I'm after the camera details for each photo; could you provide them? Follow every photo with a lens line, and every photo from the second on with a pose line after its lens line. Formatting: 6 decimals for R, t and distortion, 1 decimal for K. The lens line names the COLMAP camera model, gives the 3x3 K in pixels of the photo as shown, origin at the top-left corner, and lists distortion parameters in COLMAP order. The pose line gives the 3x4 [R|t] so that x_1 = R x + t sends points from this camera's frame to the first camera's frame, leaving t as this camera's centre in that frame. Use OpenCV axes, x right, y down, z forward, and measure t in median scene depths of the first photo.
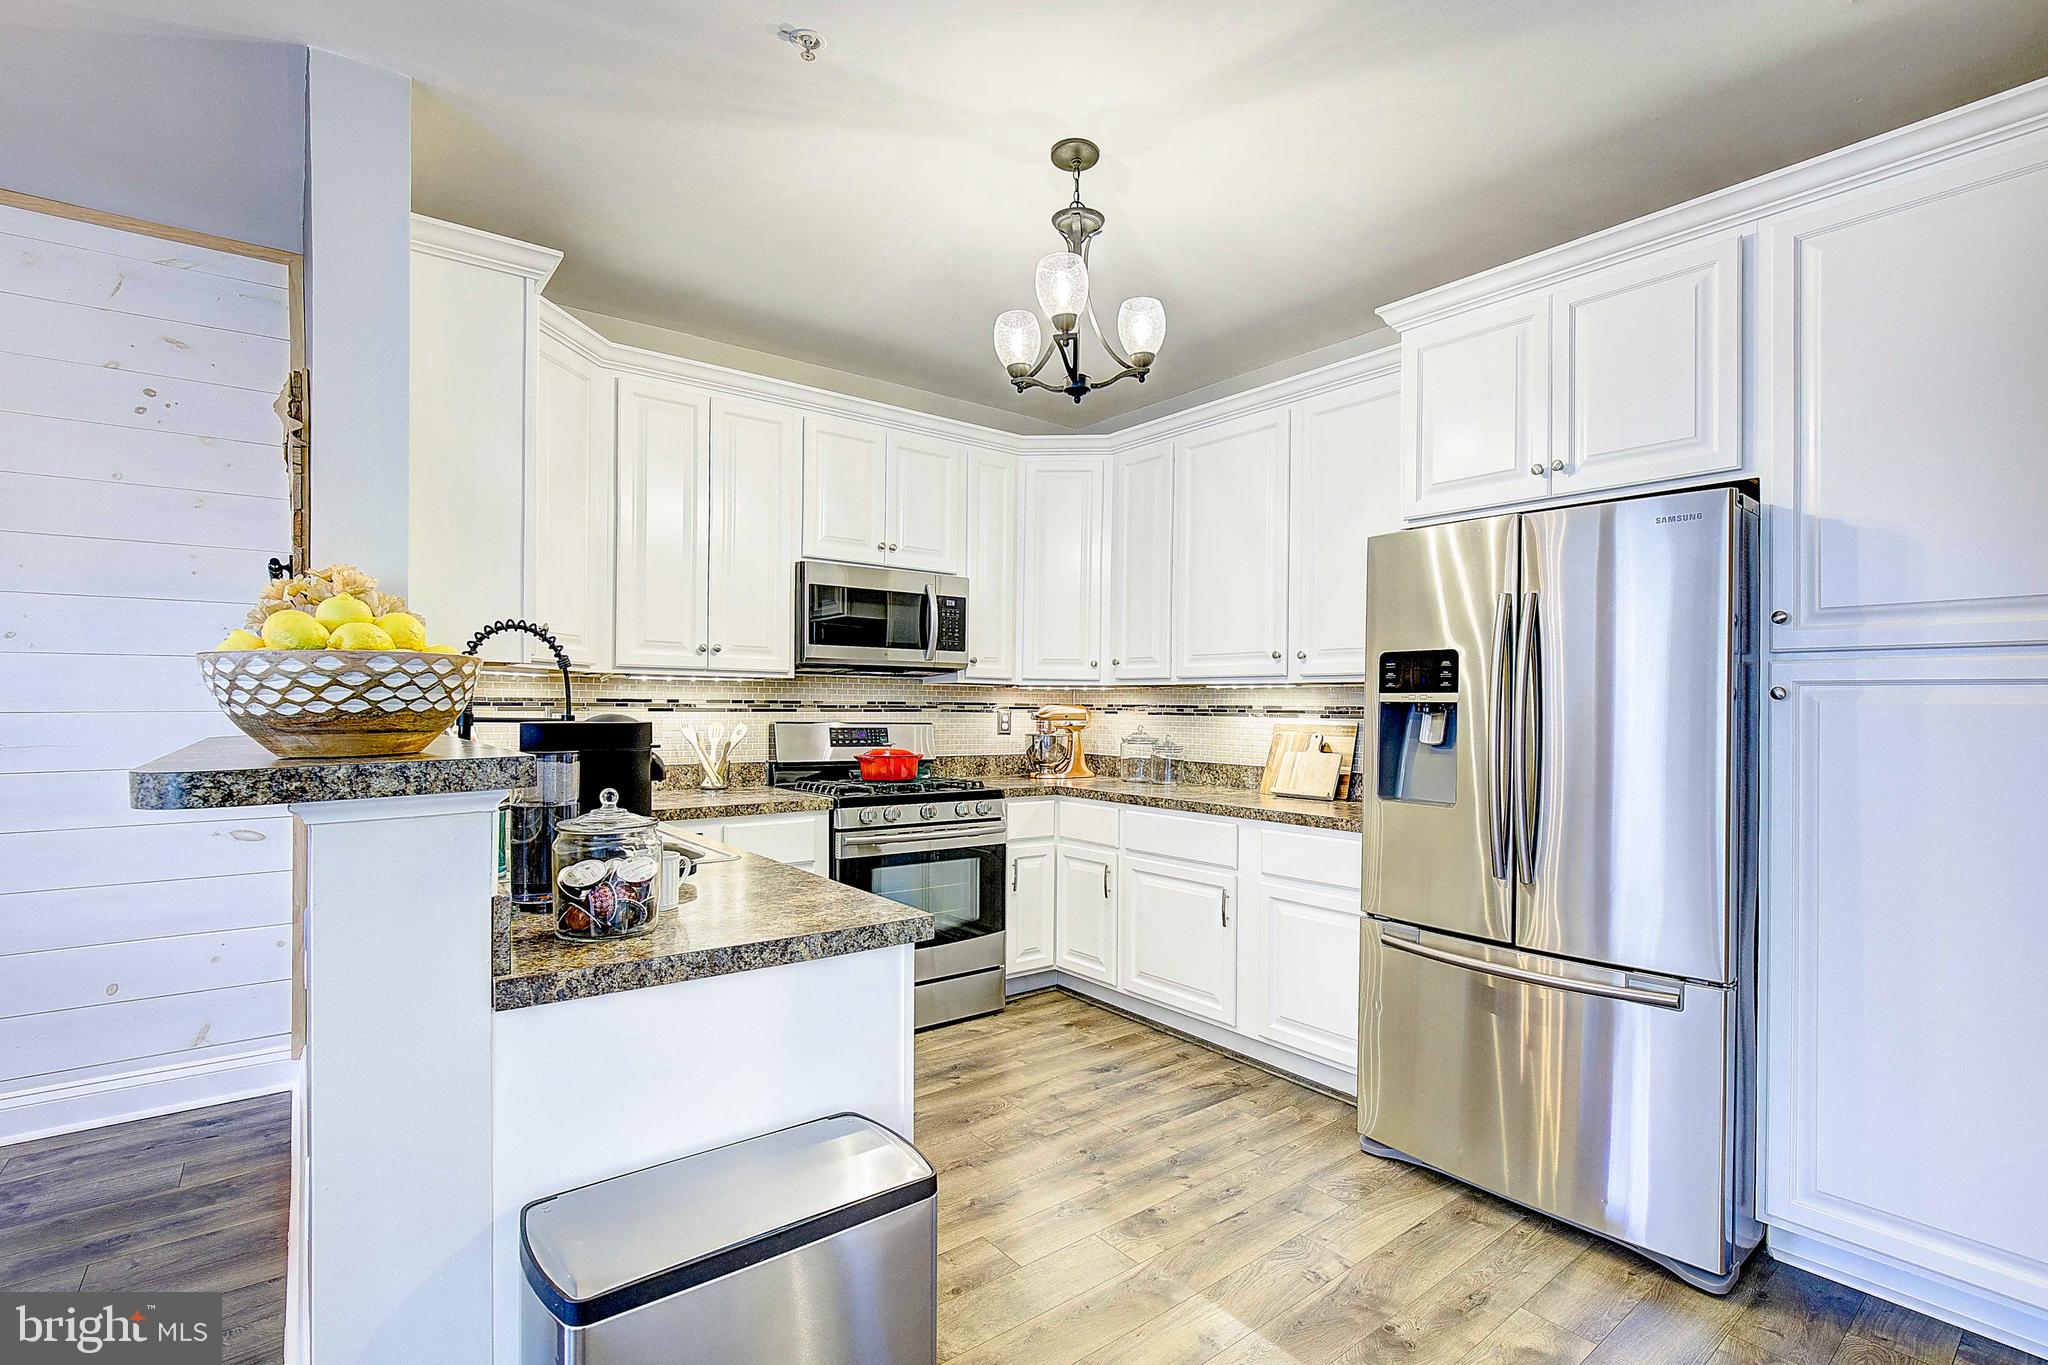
lens RADIAL K [[944.3, 0, 1024.0], [0, 944.3, 682.5], [0, 0, 1]] dist [-0.027609, 0.006602]
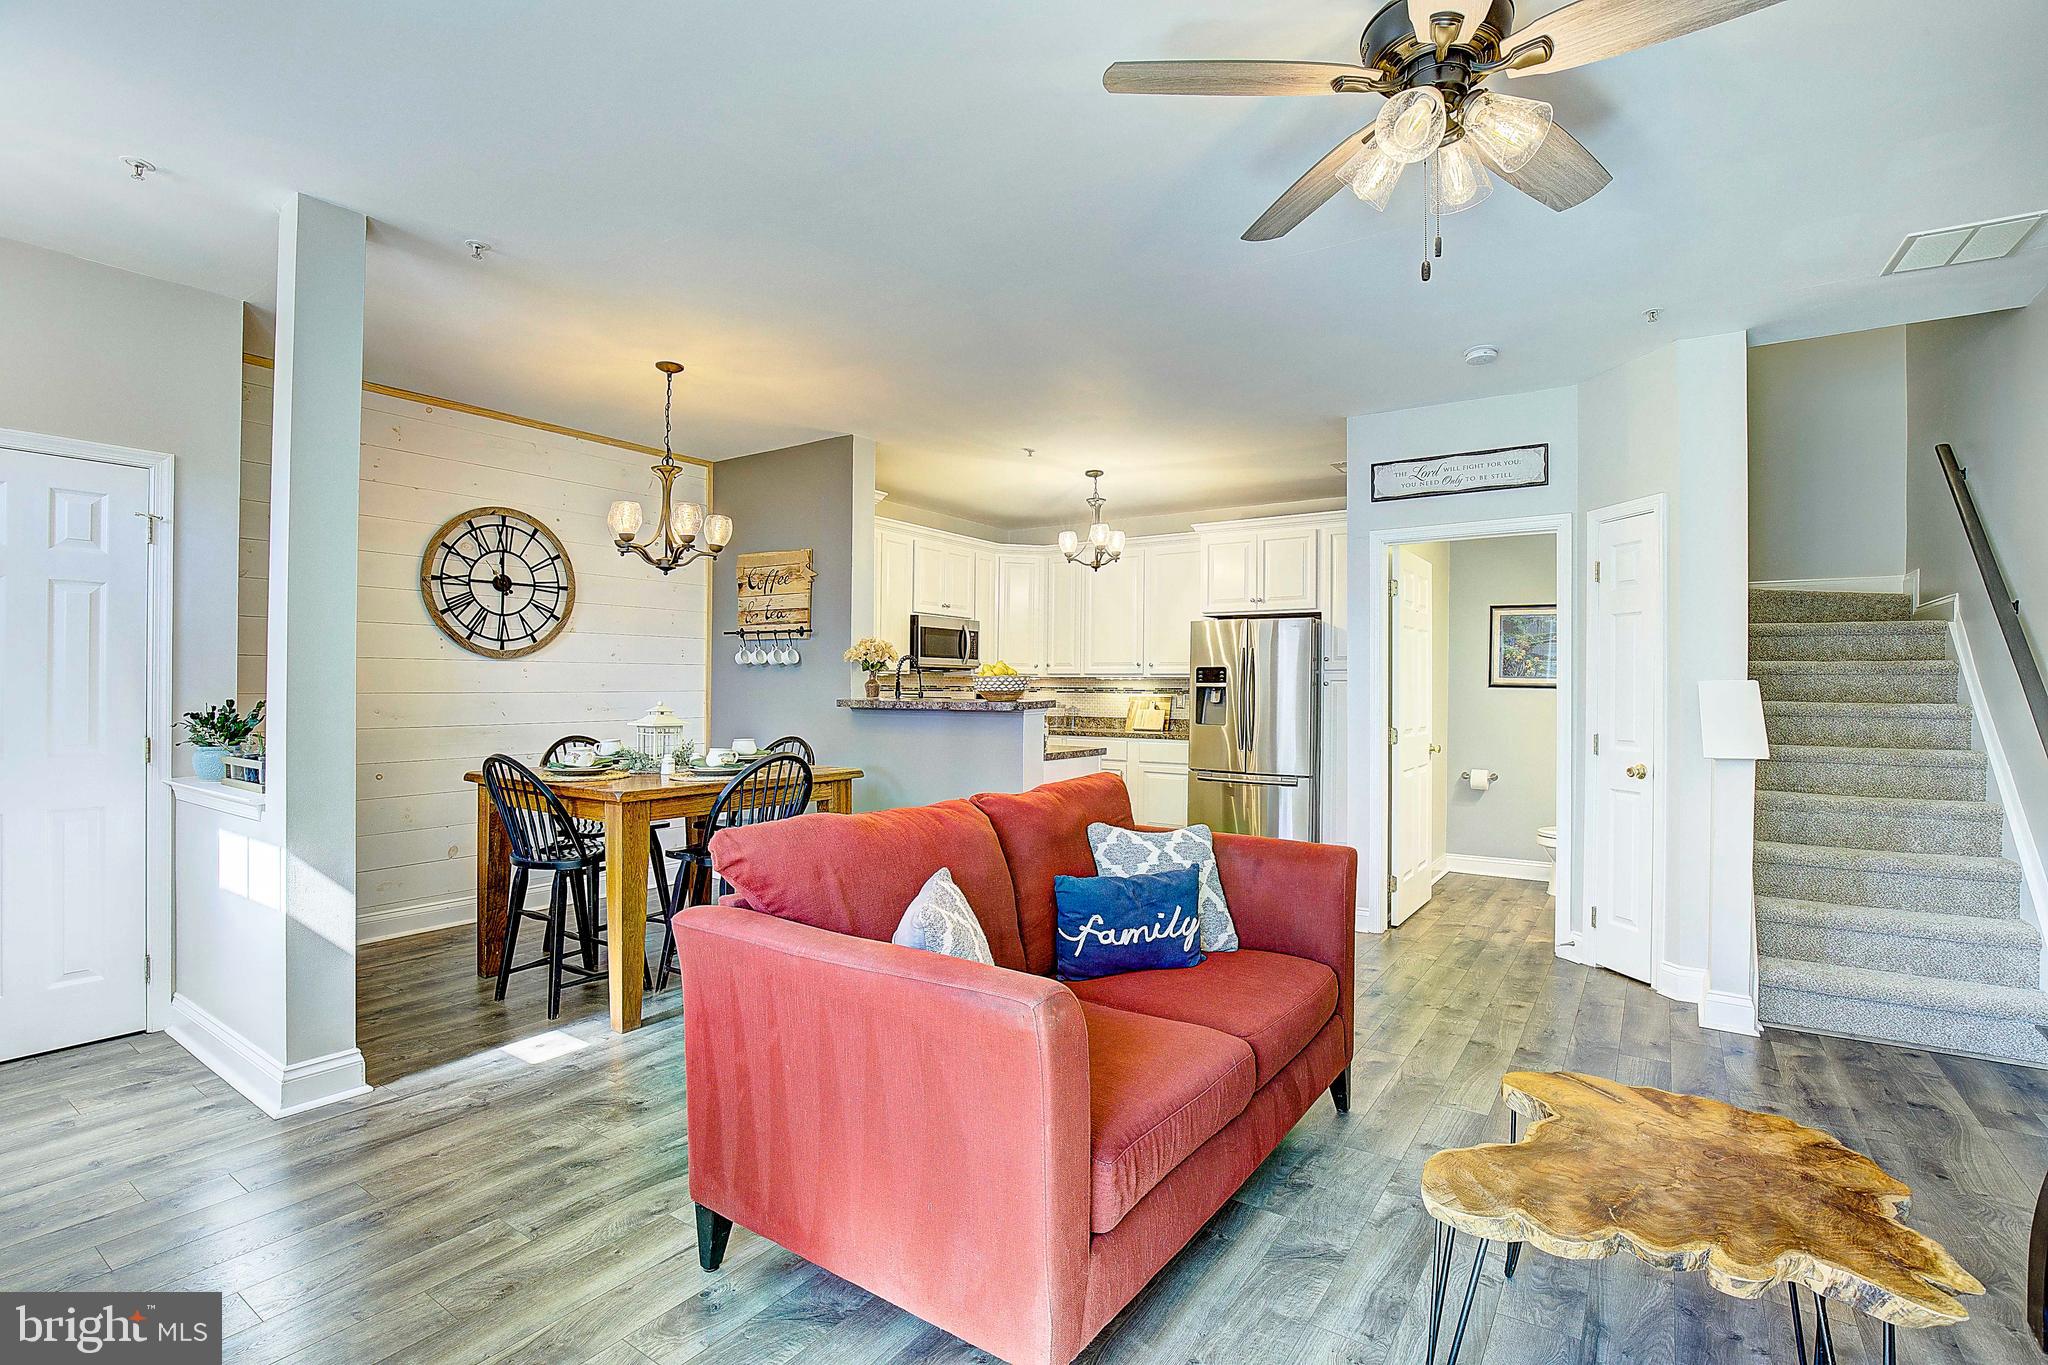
lens RADIAL K [[944.3, 0, 1024.0], [0, 944.3, 682.5], [0, 0, 1]] dist [-0.027609, 0.006602]
pose [[0.951025, 0.000365, 0.309114, -0.640776], [-0.006513, 0.999801, 0.018859, -0.026486], [-0.309045, -0.019949, 0.950838, -0.961941]]
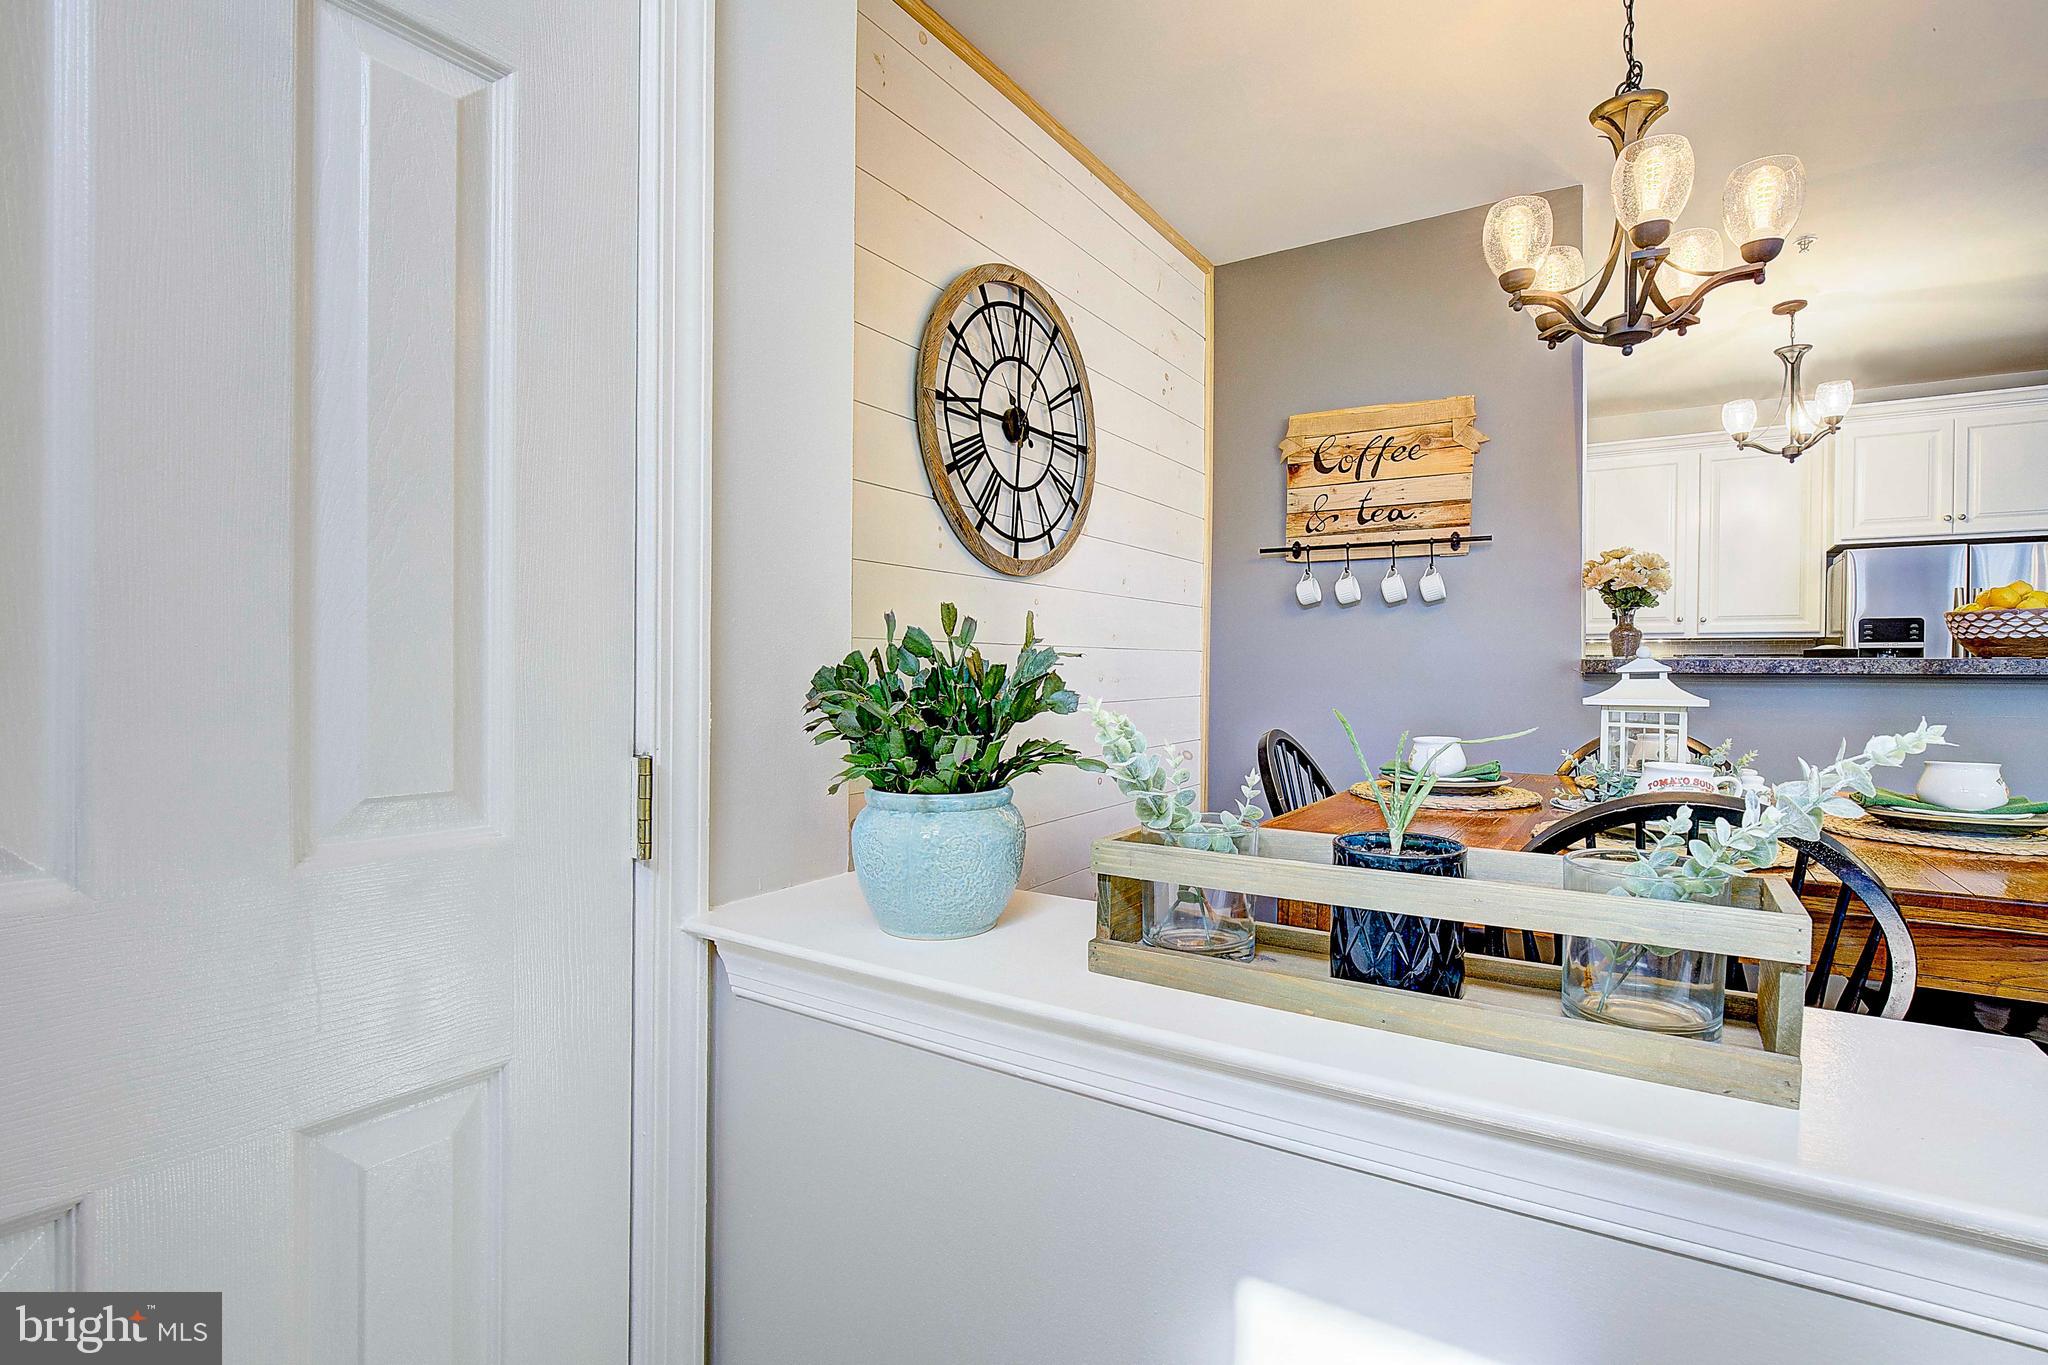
lens RADIAL K [[935.8, 0, 1030.8], [0, 935.8, 681.4], [0, 0, 1]] dist [-0.044576, 0.013438]
pose [[0.944961, -0.006104, 0.327126, -1.171852], [-0.005386, 0.999400, 0.034208, 0.024531], [-0.327138, -0.034088, 0.944362, -0.051208]]
